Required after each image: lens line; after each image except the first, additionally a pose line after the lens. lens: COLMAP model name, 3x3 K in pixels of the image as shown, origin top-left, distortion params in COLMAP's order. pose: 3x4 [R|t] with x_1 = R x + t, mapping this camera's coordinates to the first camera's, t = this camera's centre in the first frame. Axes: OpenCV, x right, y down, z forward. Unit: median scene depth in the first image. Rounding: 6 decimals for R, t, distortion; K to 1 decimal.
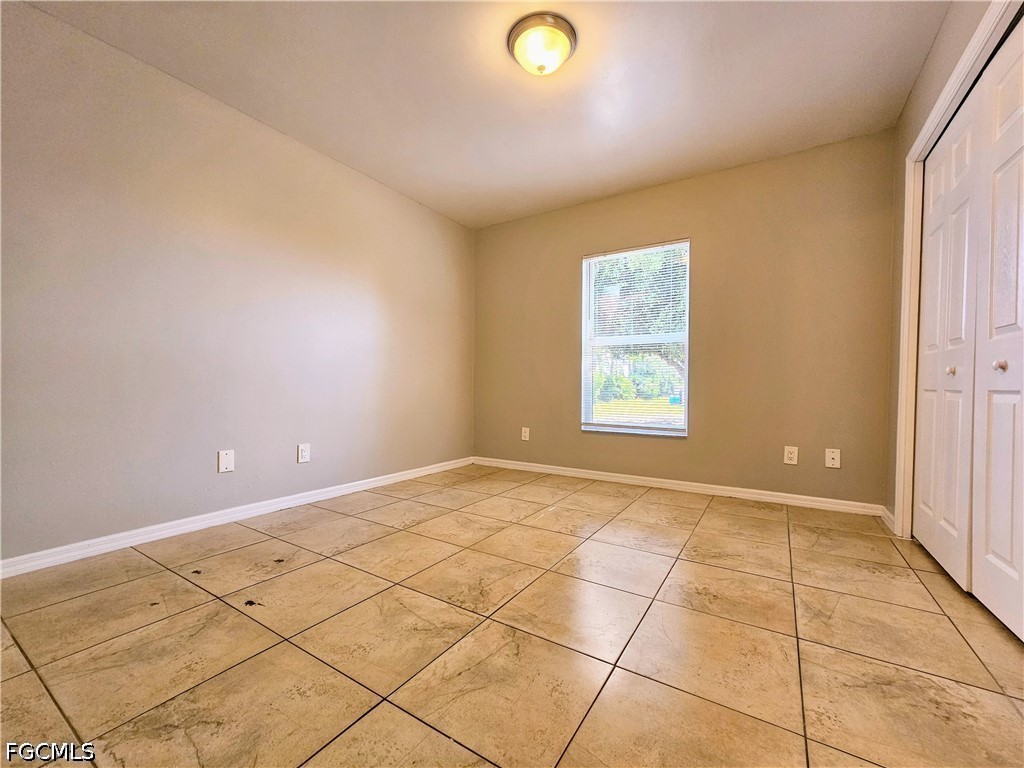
lens RADIAL K [[420.3, 0, 511.5], [0, 420.3, 395.5], [0, 0, 1]] dist [-0.009001, 0.006135]
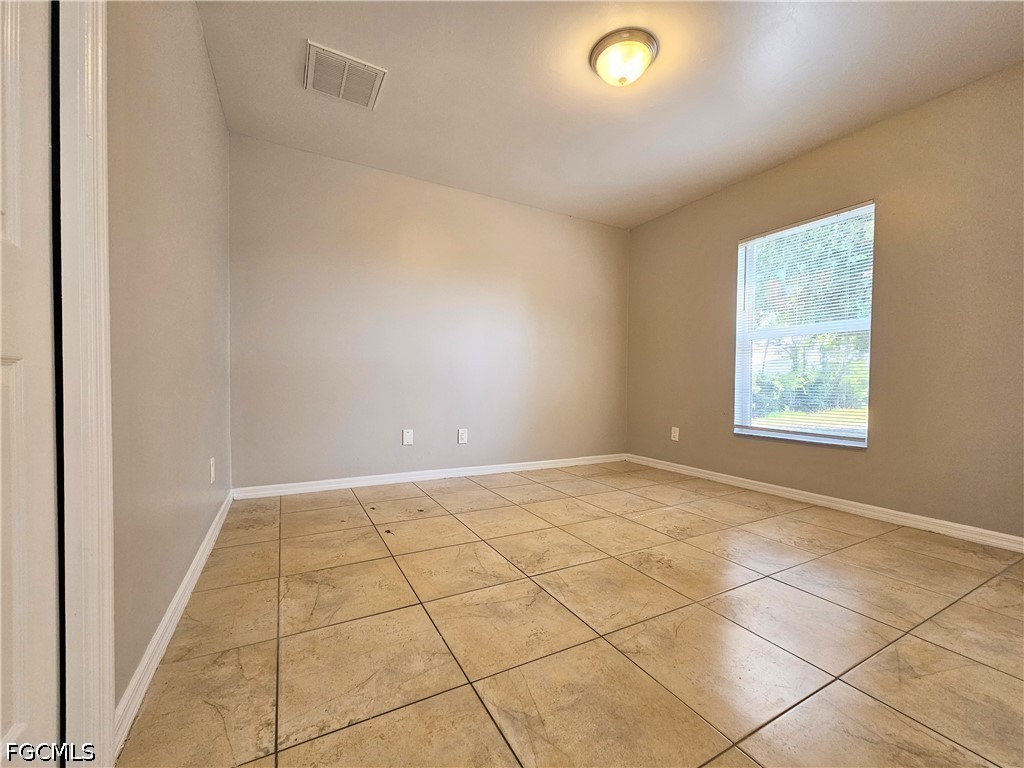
lens RADIAL K [[423.0, 0, 513.8], [0, 423.0, 393.8], [0, 0, 1]] dist [-0.009075, 0.006611]
pose [[0.872184, 0.015115, -0.488945, 0.259757], [-0.016410, 0.999864, 0.001636, 0.005325], [0.488903, 0.006596, 0.872313, -0.035580]]
